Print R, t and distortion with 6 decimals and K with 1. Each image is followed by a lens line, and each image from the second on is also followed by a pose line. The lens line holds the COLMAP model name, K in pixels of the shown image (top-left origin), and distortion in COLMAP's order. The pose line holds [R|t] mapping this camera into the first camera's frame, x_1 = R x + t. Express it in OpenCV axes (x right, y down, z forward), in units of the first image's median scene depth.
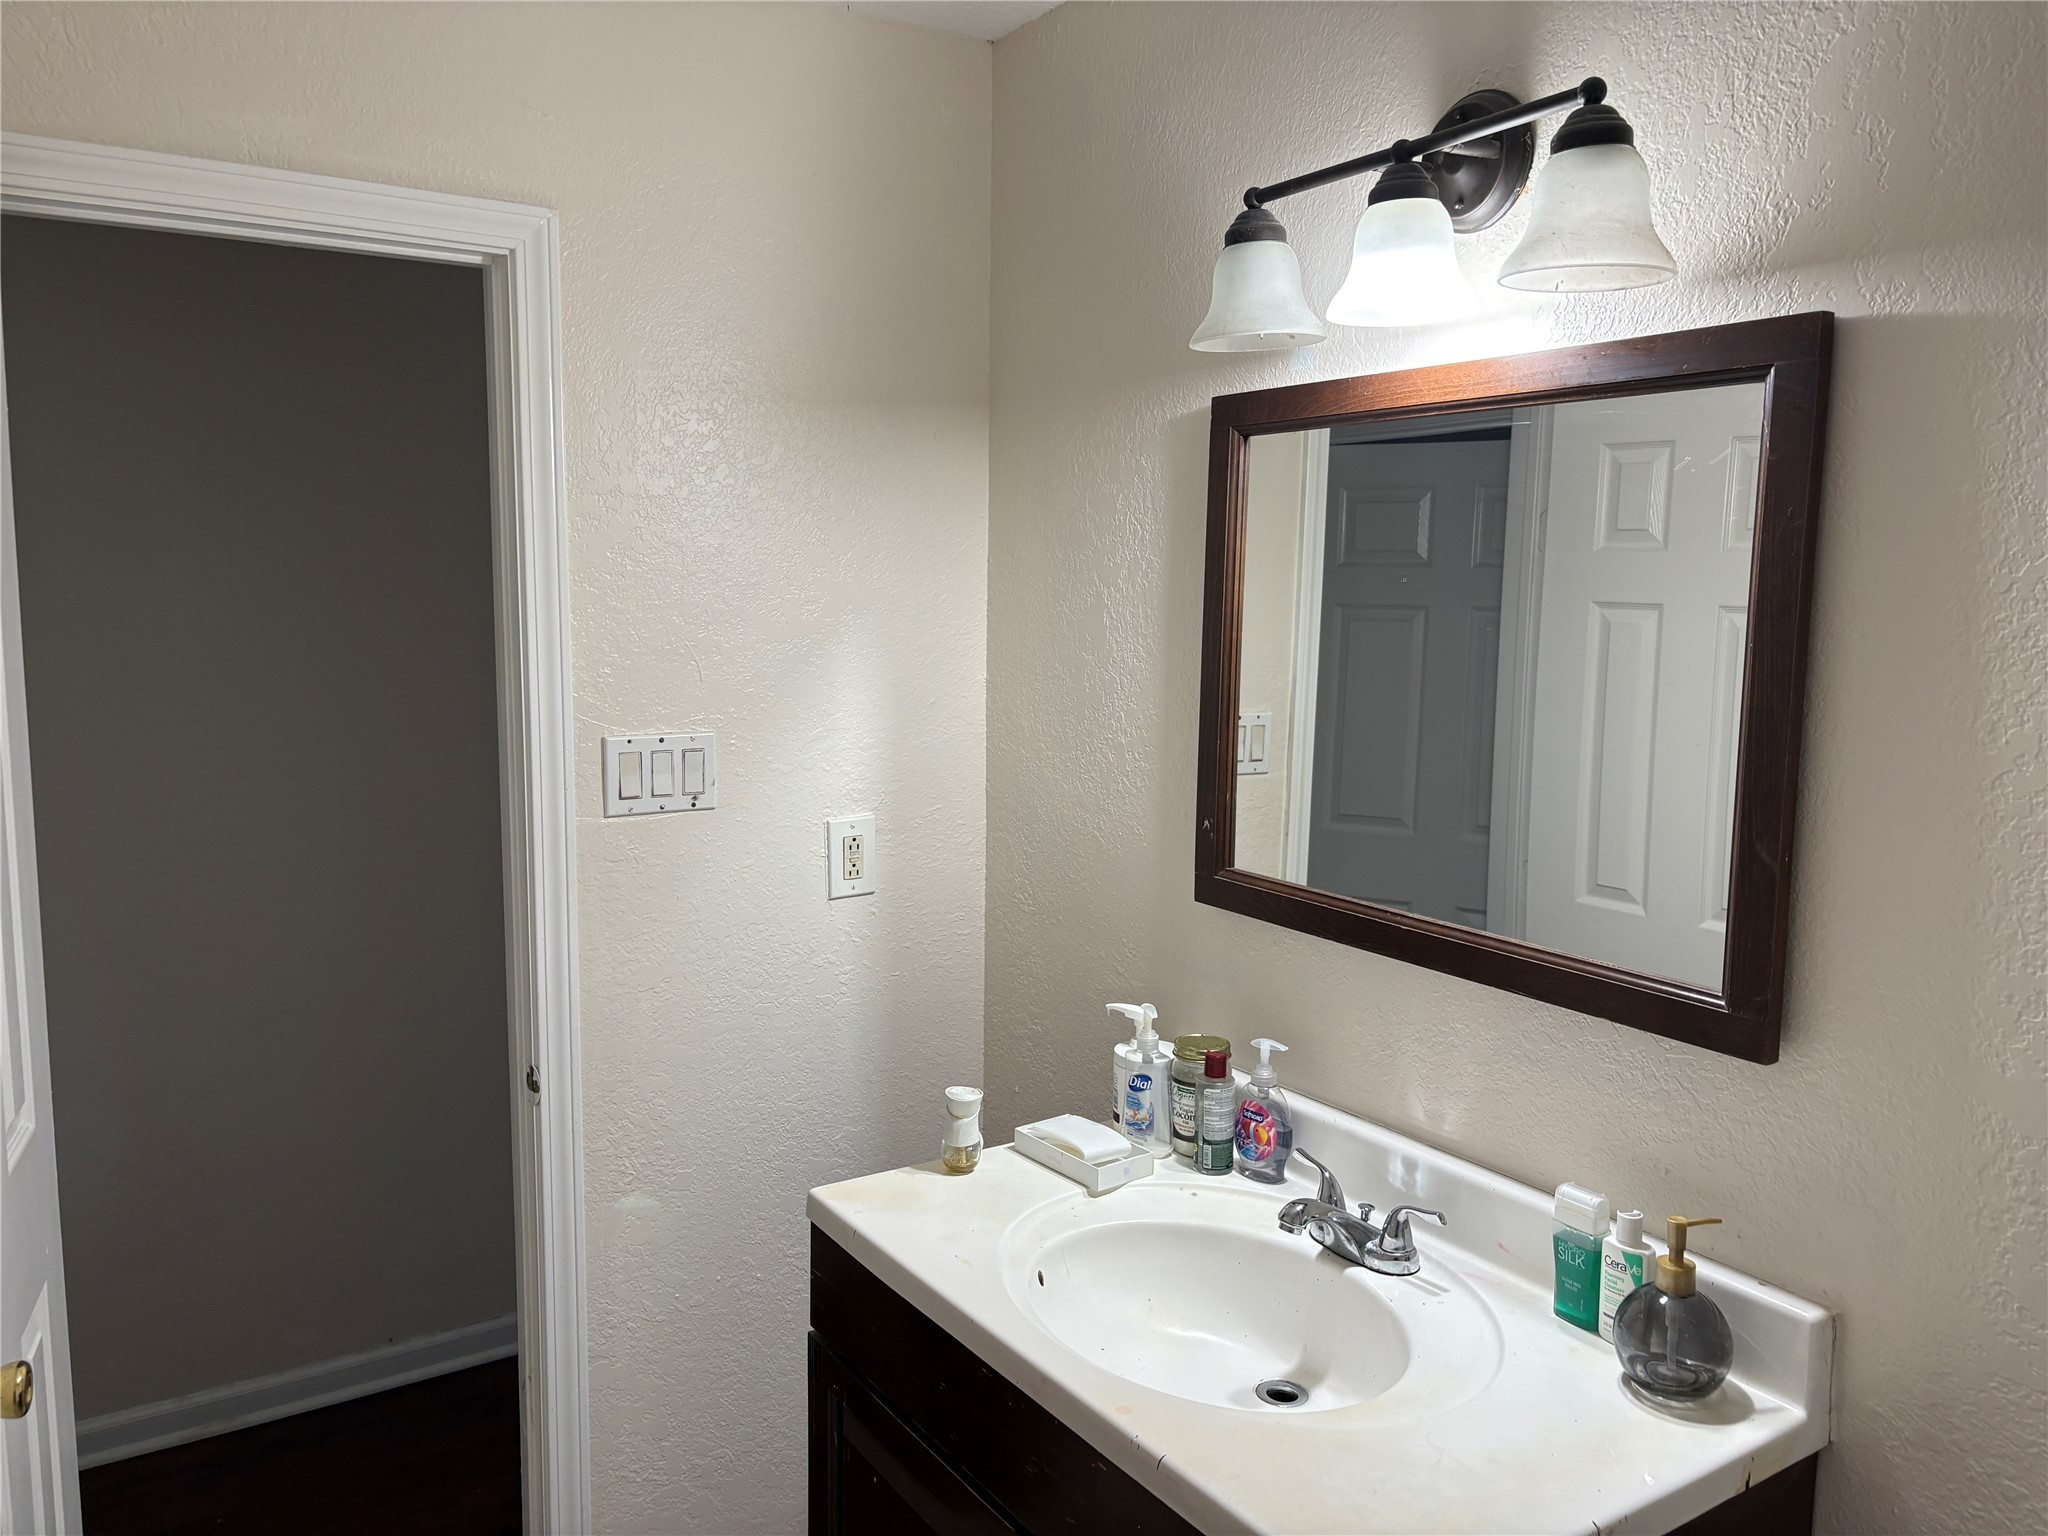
lens RADIAL K [[1582.8, 0, 1031.3], [0, 1582.8, 773.4], [0, 0, 1]] dist [0.047216, -0.051493]
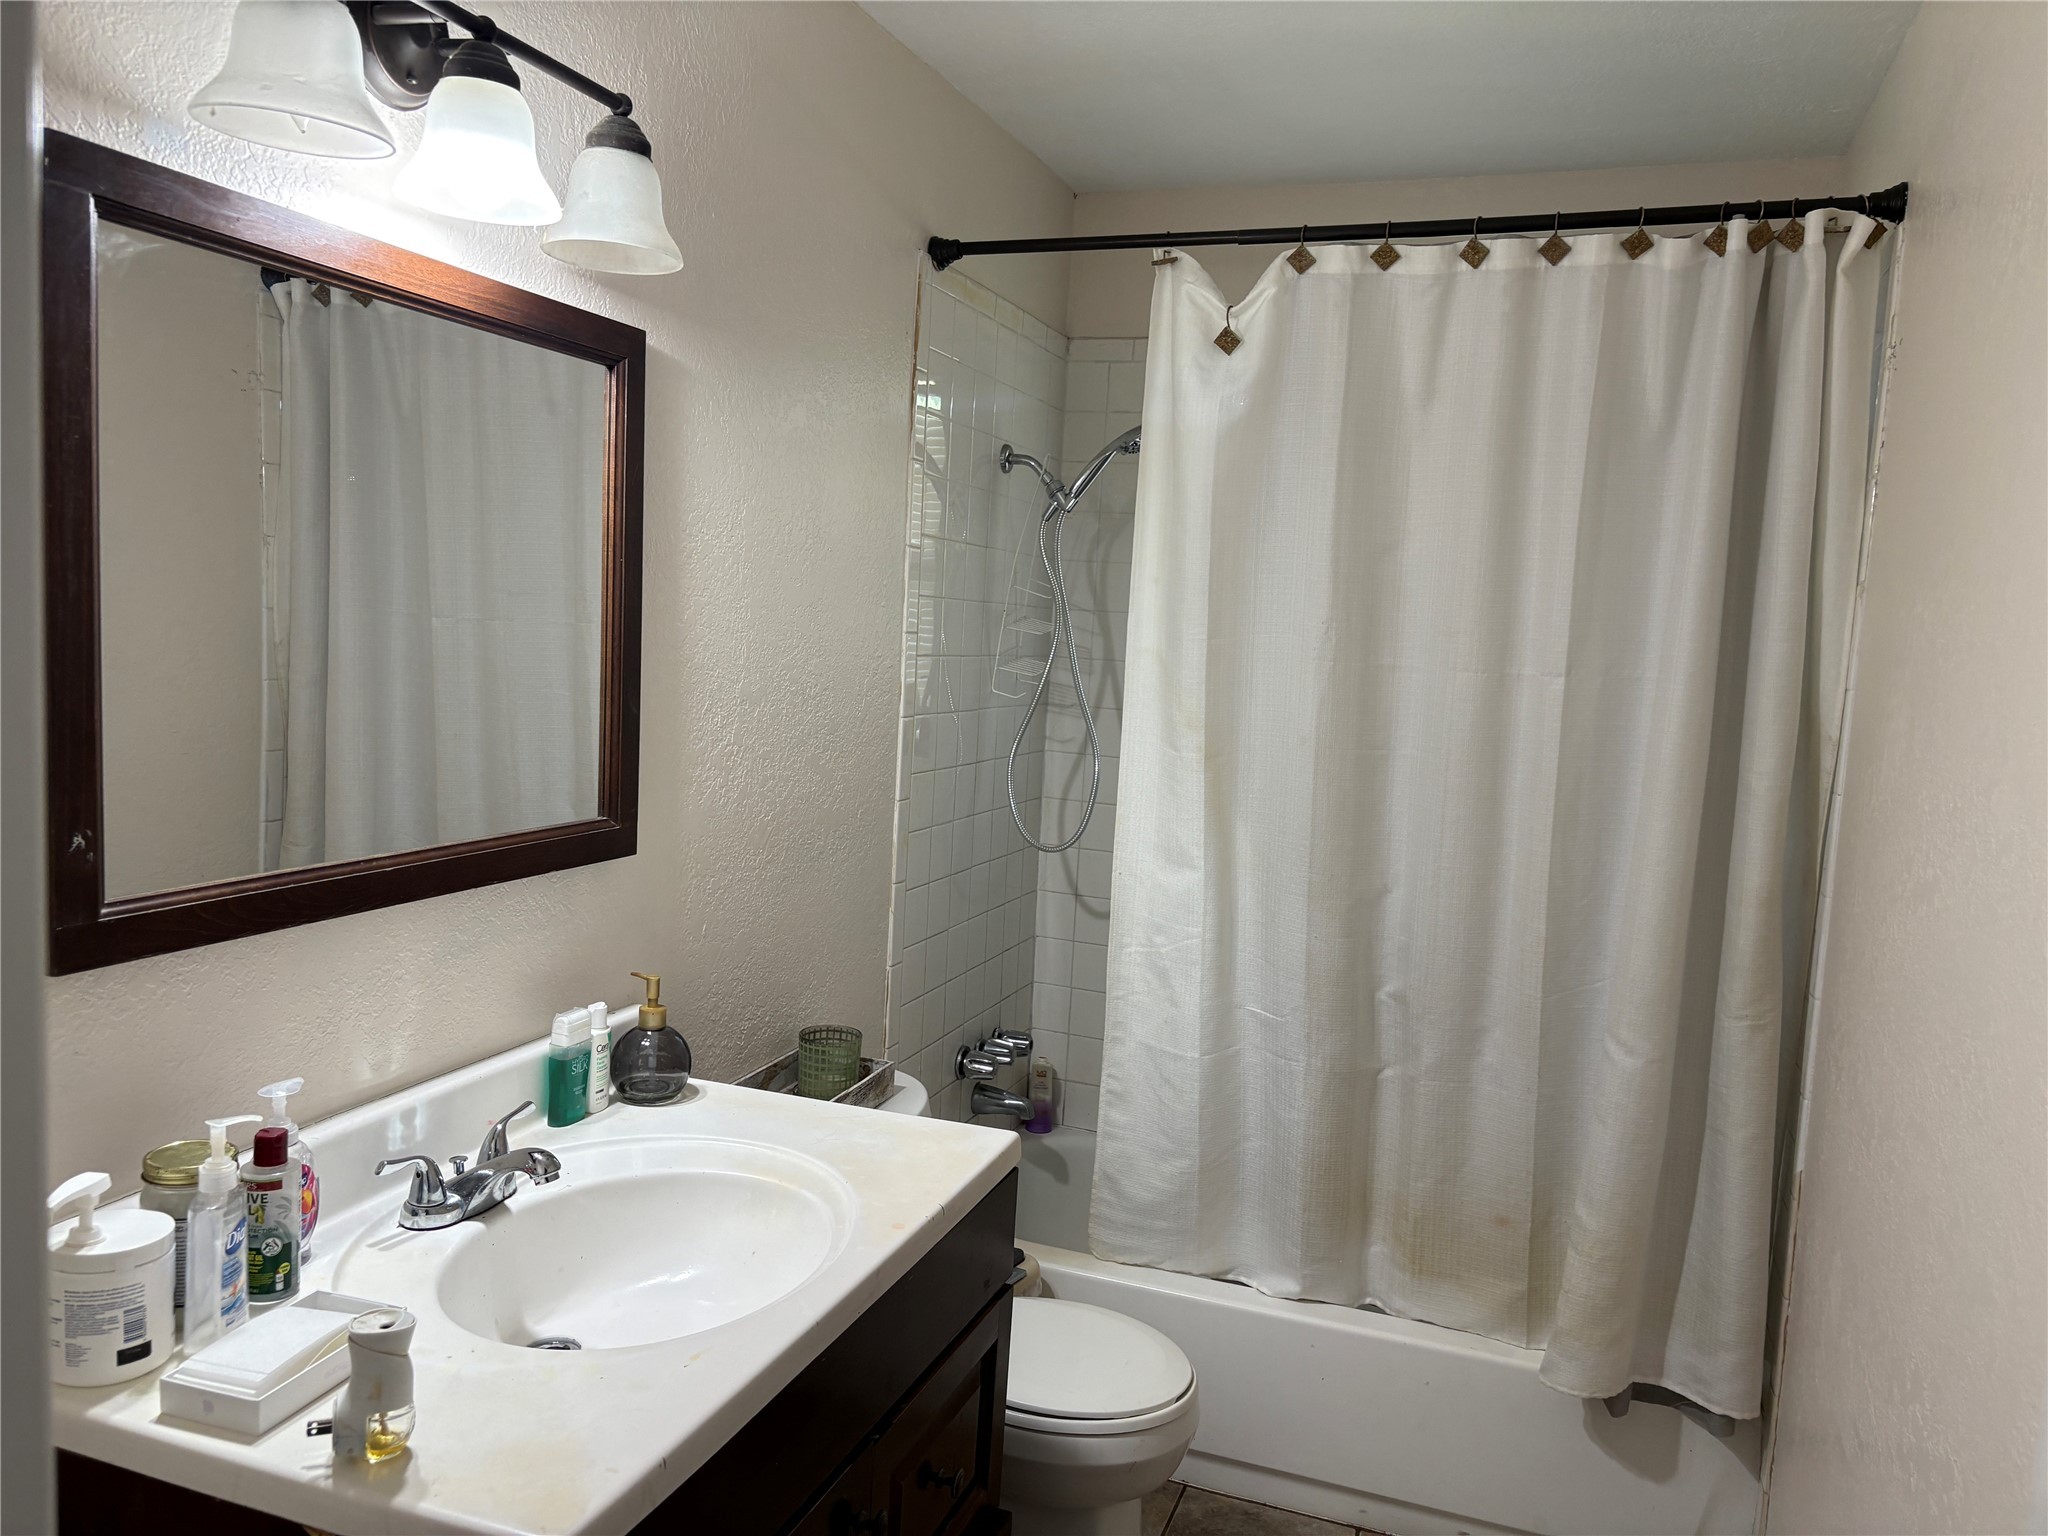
lens RADIAL K [[1582.8, 0, 1017.6], [0, 1582.8, 761.9], [0, 0, 1]] dist [0.047216, -0.051493]
pose [[-0.598265, -0.130371, 0.790621, -0.722849], [0.030388, 0.982275, 0.184968, -0.127143], [-0.800722, 0.134685, -0.583699, 1.286987]]
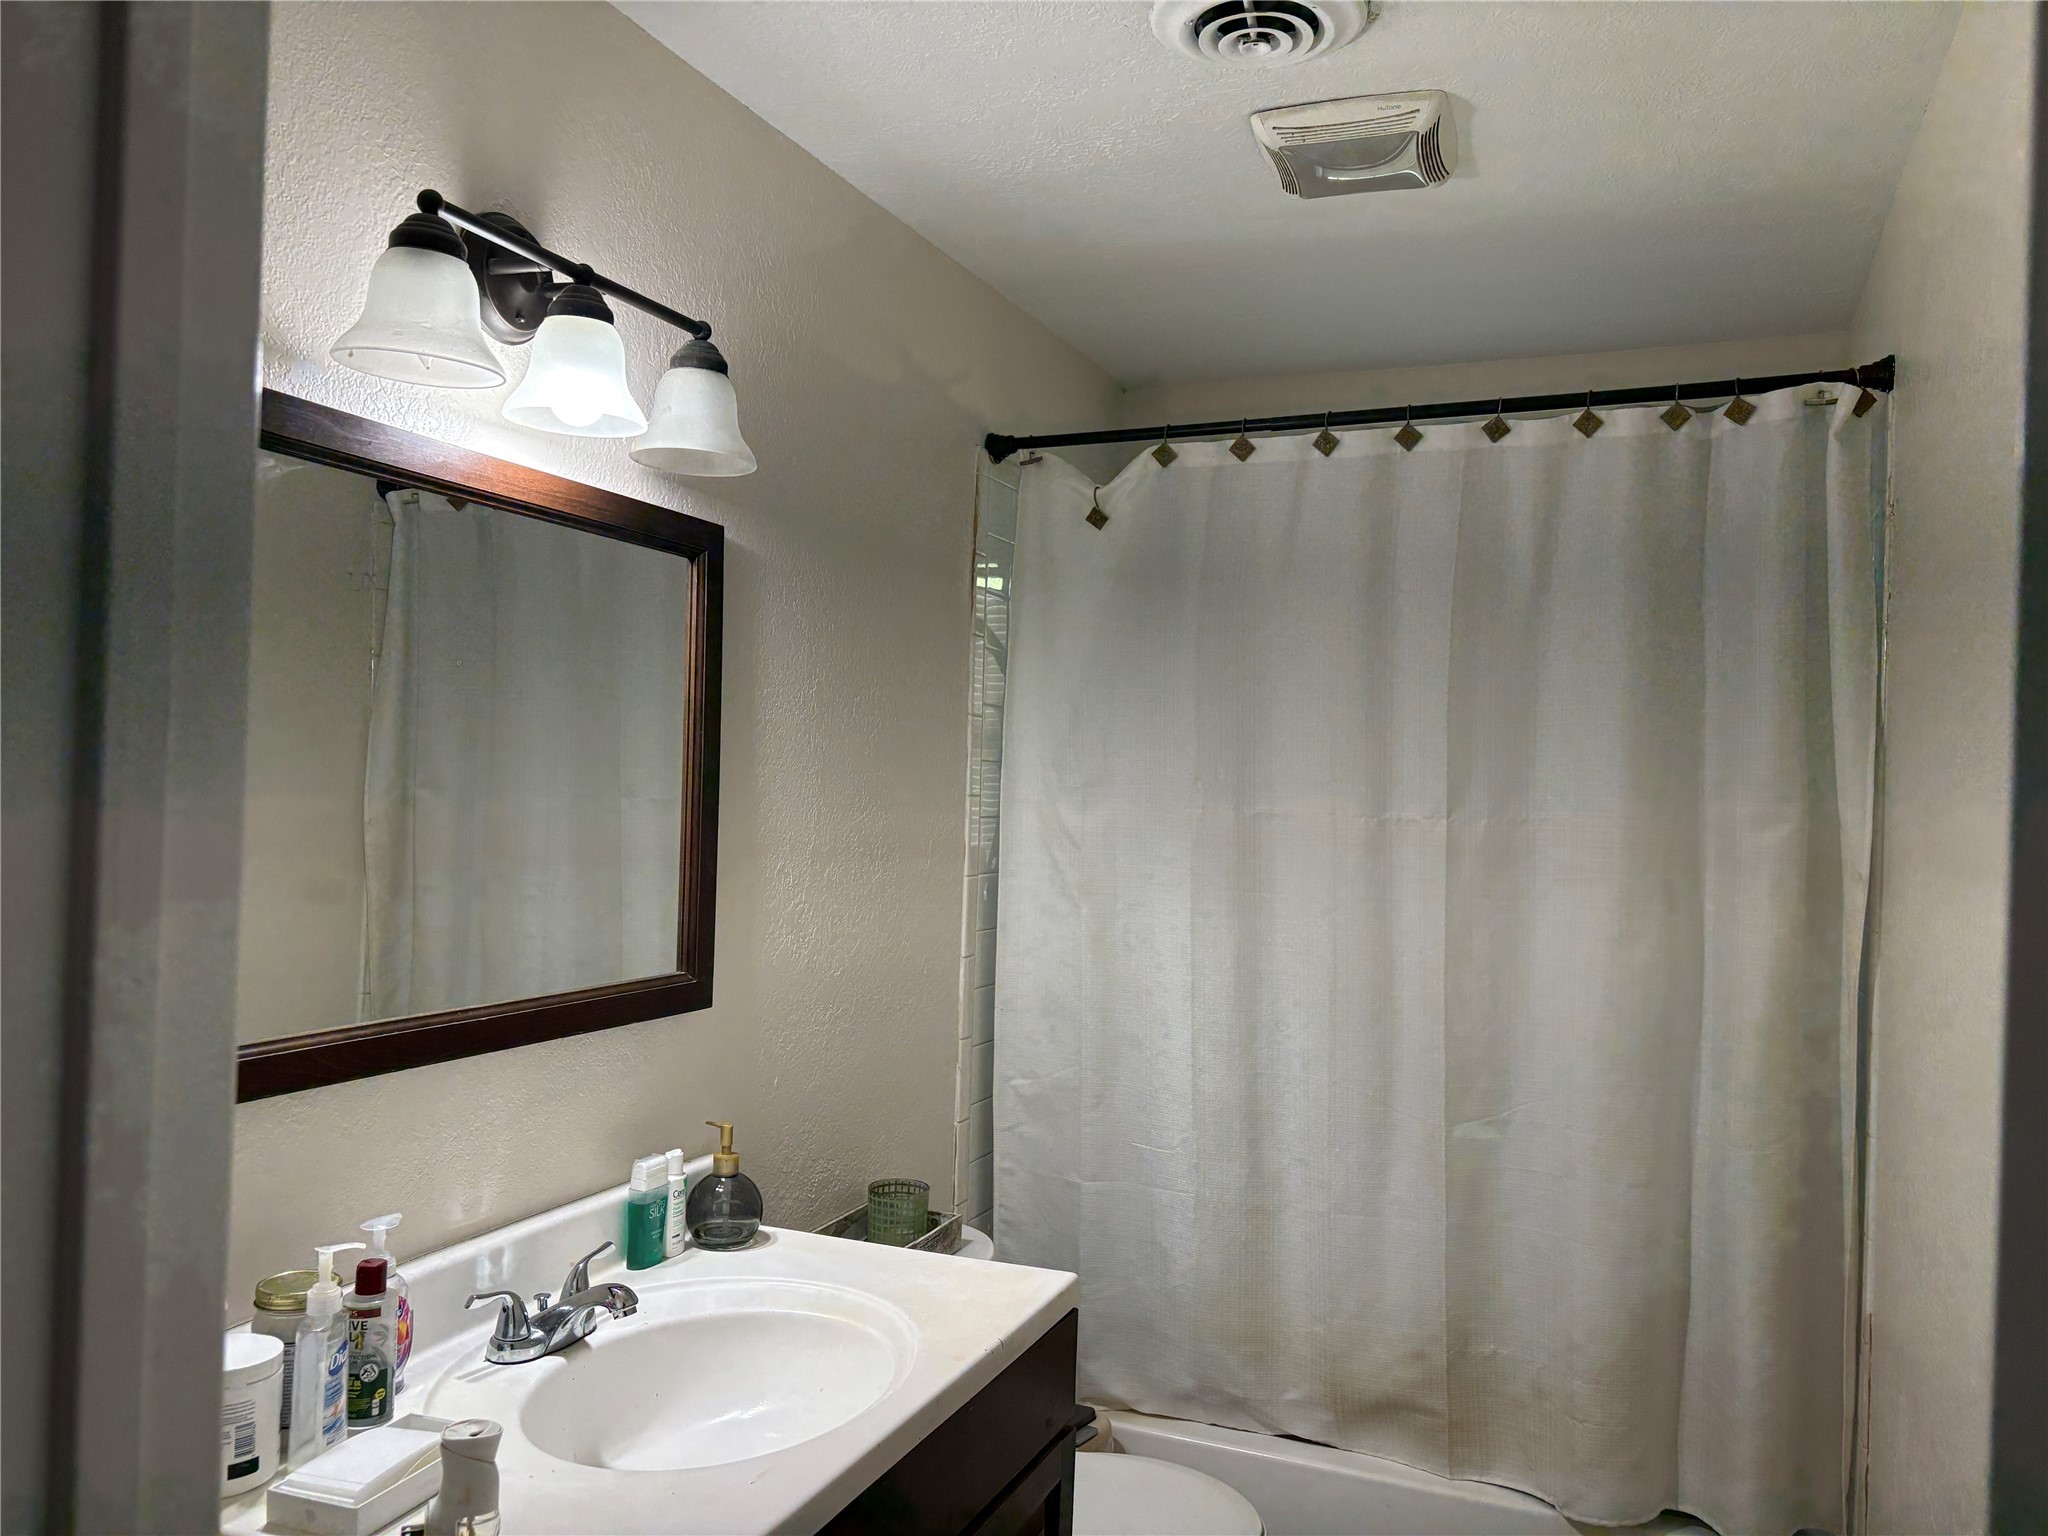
lens RADIAL K [[1582.8, 0, 1030.6], [0, 1582.8, 750.6], [0, 0, 1]] dist [0.047216, -0.051493]
pose [[-0.565477, -0.020840, 0.824501, -0.798606], [0.058257, 0.996175, 0.065134, -0.118215], [-0.822704, 0.084864, -0.562099, 1.314015]]
